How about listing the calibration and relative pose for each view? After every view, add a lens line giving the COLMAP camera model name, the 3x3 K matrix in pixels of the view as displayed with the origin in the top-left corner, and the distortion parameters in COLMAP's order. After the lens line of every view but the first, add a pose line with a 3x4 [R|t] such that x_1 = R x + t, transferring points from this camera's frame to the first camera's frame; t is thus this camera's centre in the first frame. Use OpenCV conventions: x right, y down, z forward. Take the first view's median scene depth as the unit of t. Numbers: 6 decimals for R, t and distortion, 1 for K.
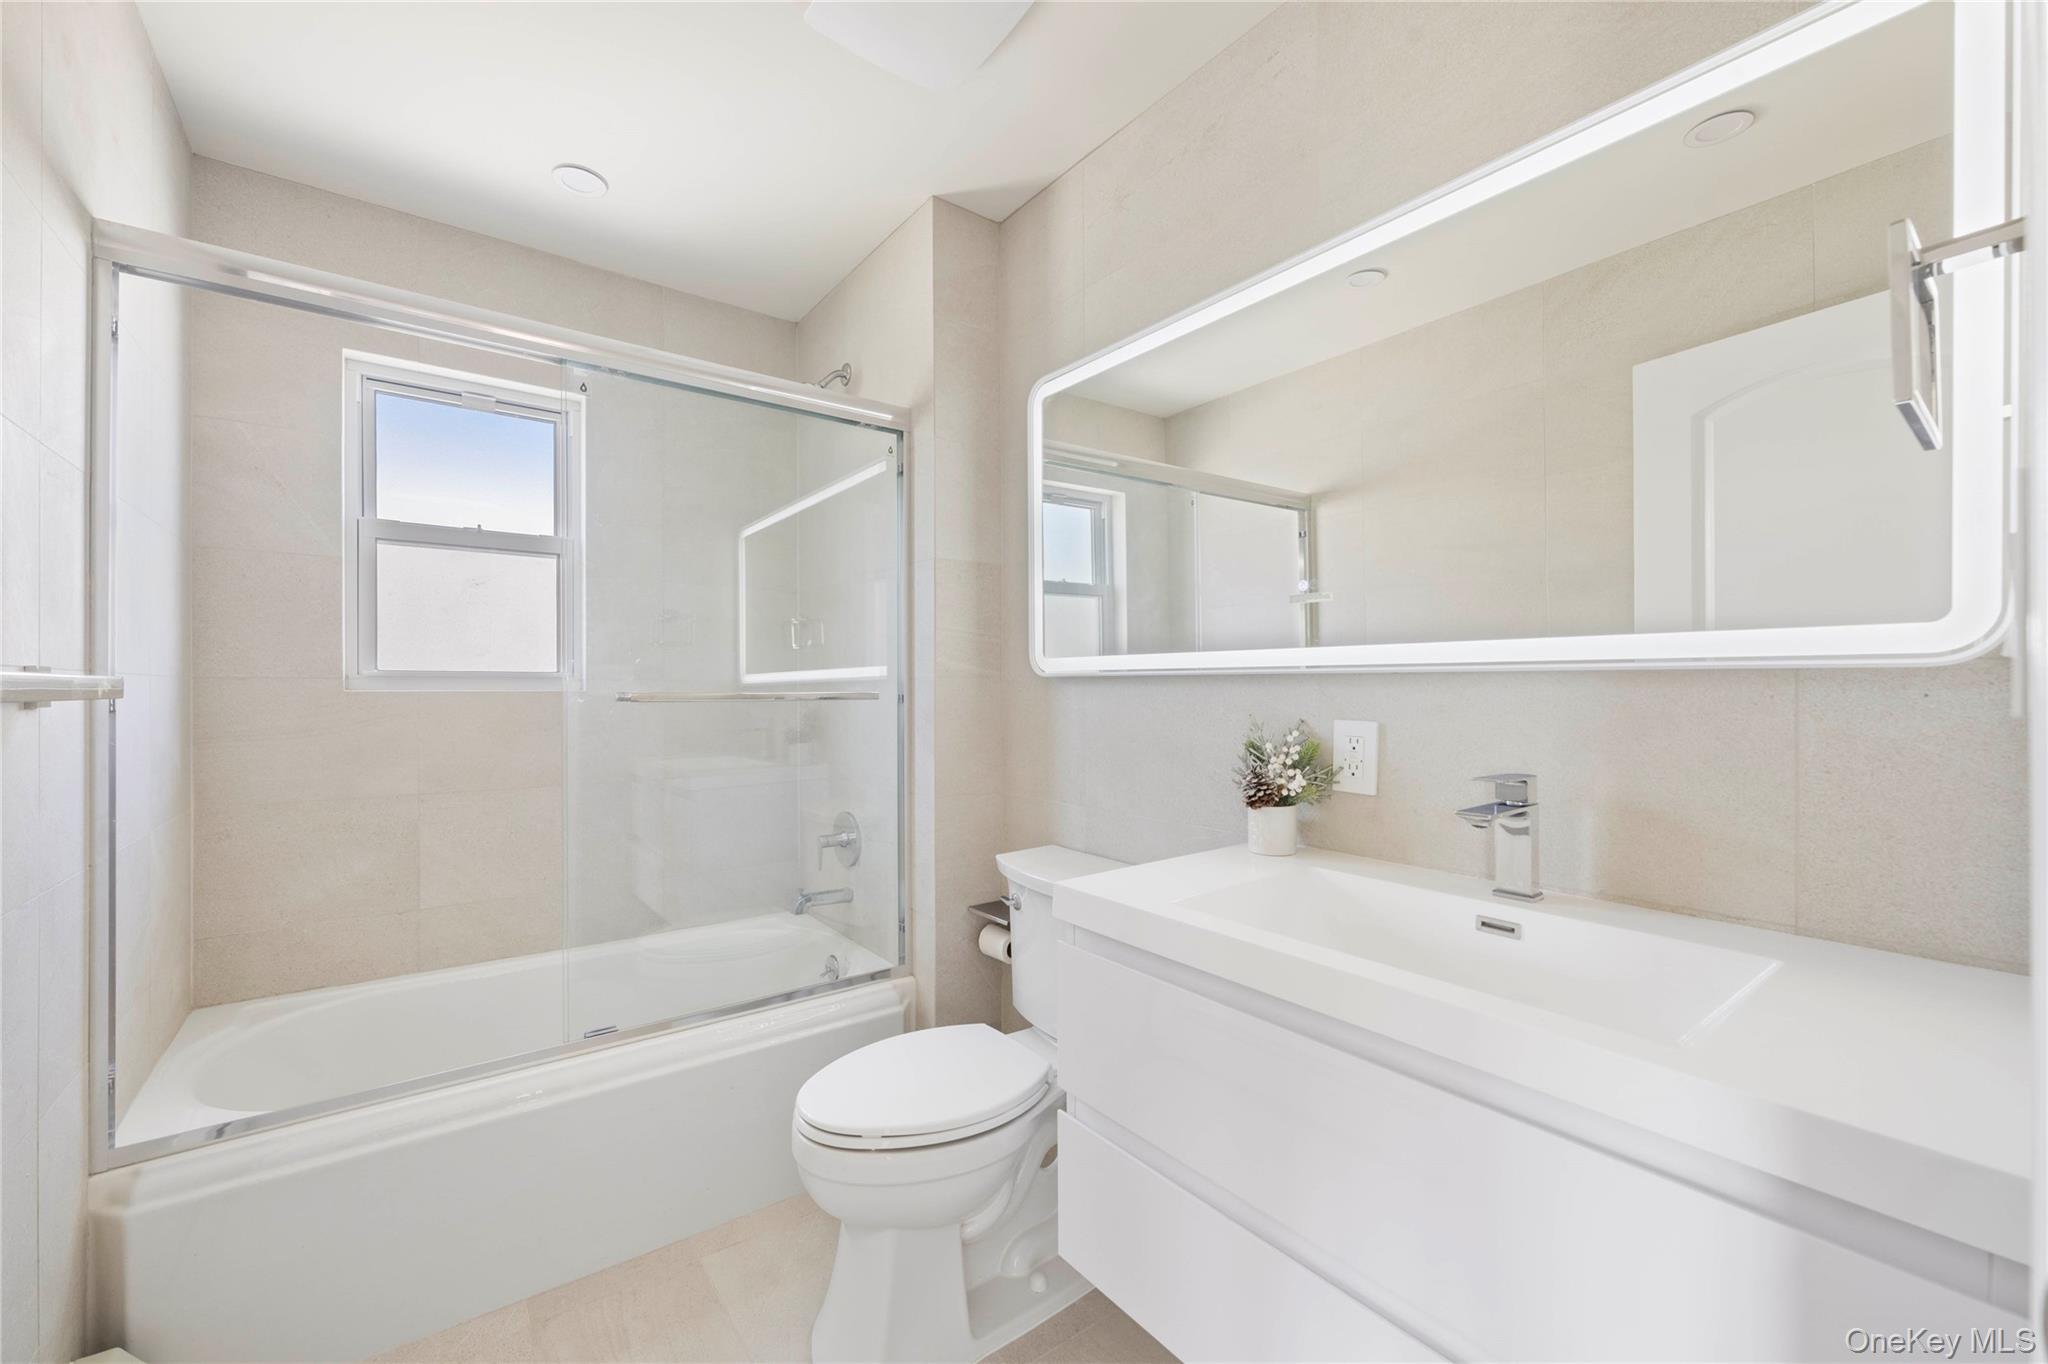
lens RADIAL K [[807.7, 0, 1018.7], [0, 807.7, 685.6], [0, 0, 1]] dist [-0.000713, -0.000083]
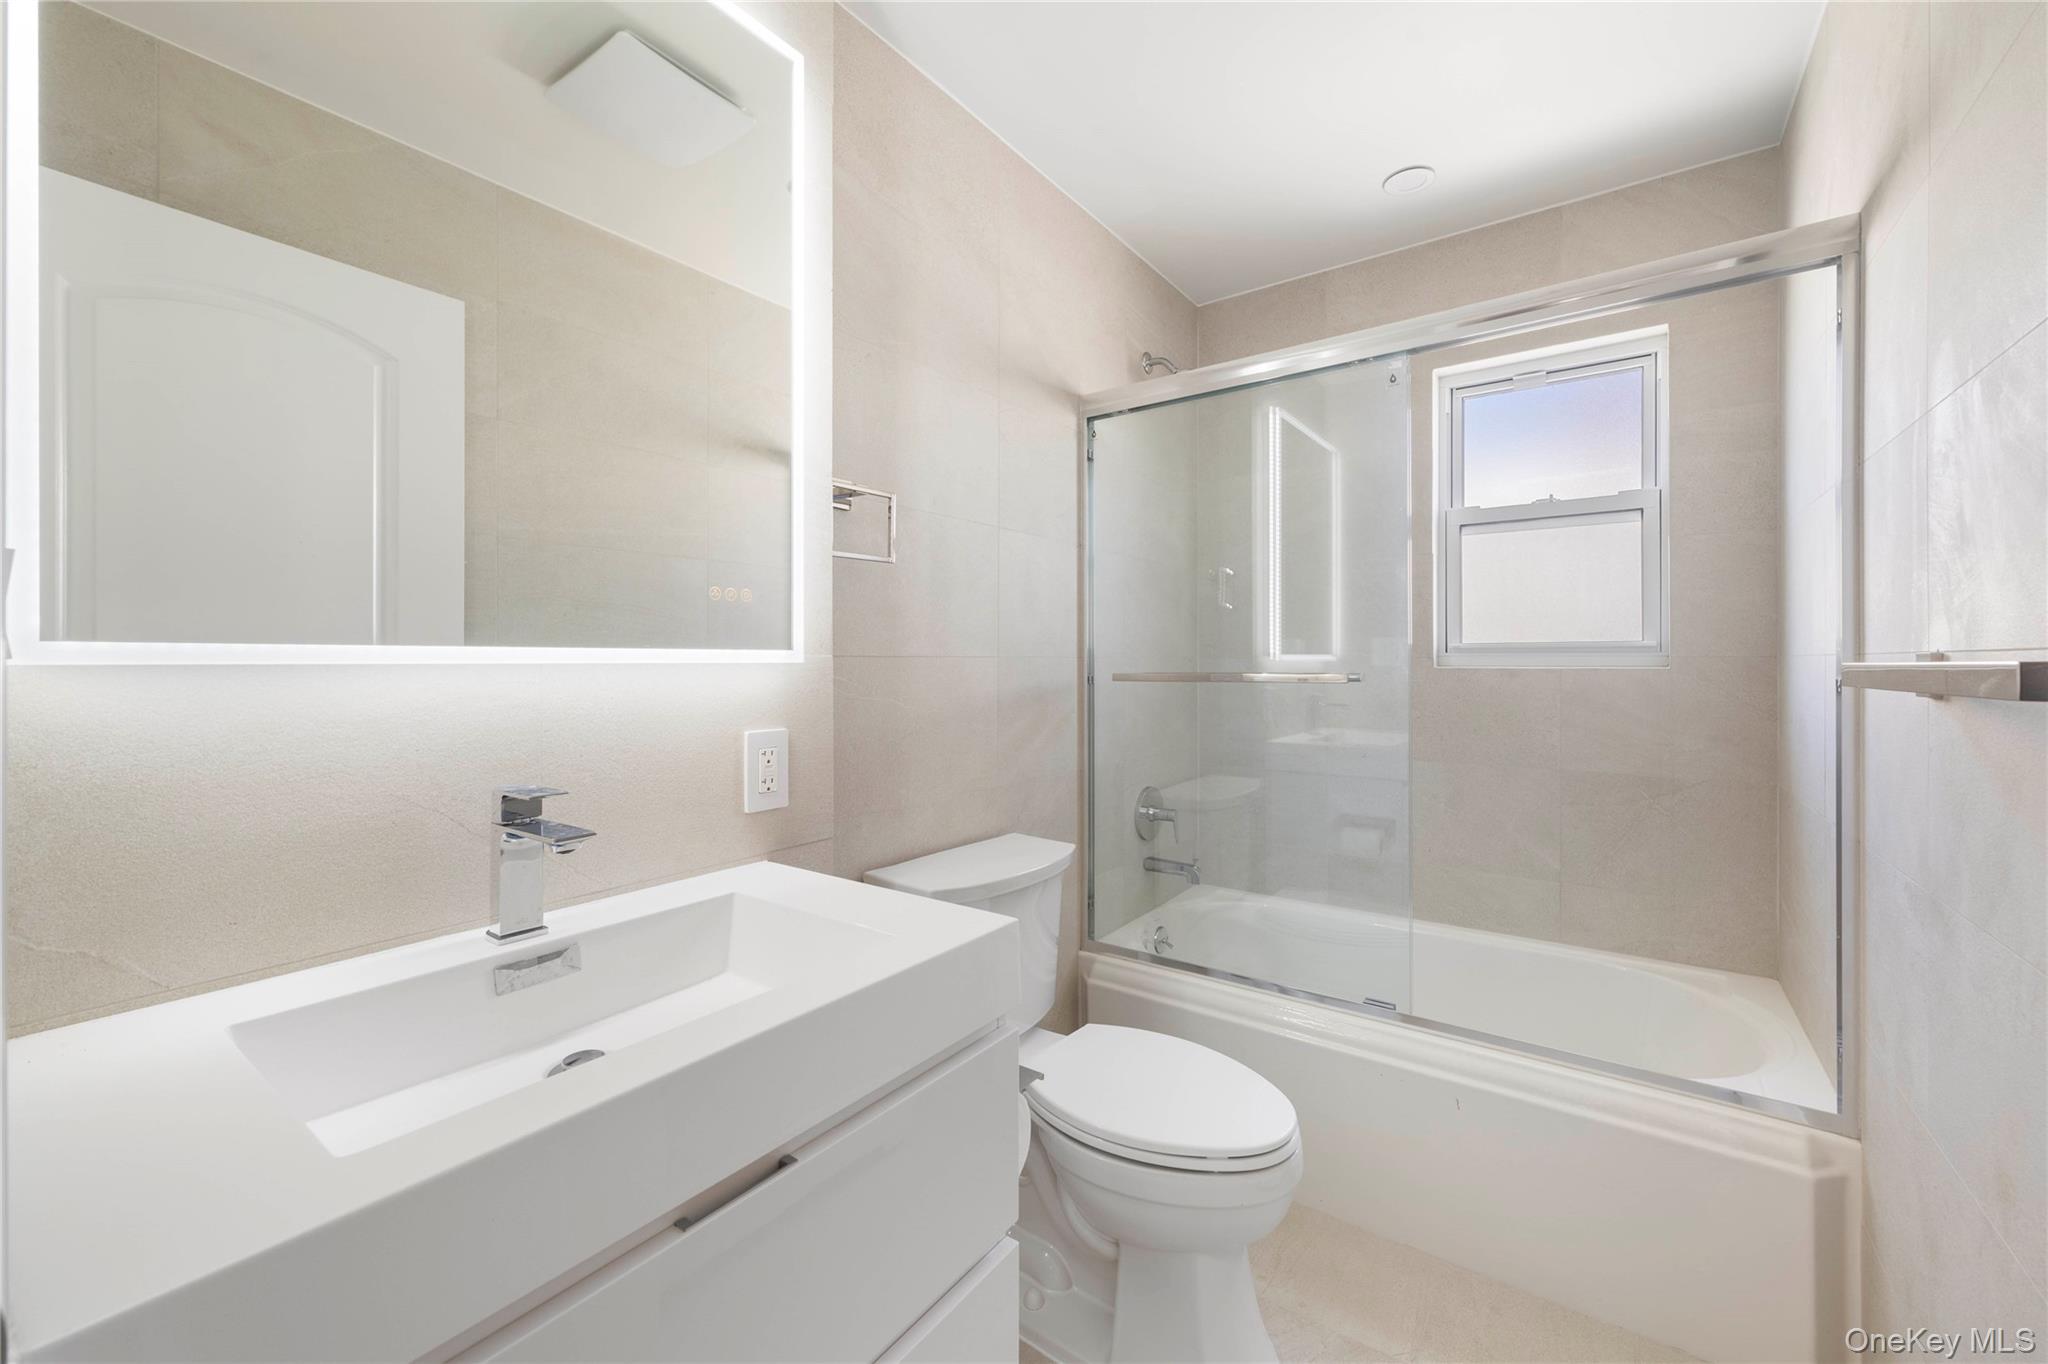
lens RADIAL K [[807.7, 0, 1019.8], [0, 807.7, 671.8], [0, 0, 1]] dist [-0.000713, -0.000083]
pose [[0.291651, 0.011036, -0.956461, 0.115576], [0.006635, 0.999886, 0.013561, -0.003702], [0.956502, -0.010302, 0.291545, 0.093446]]
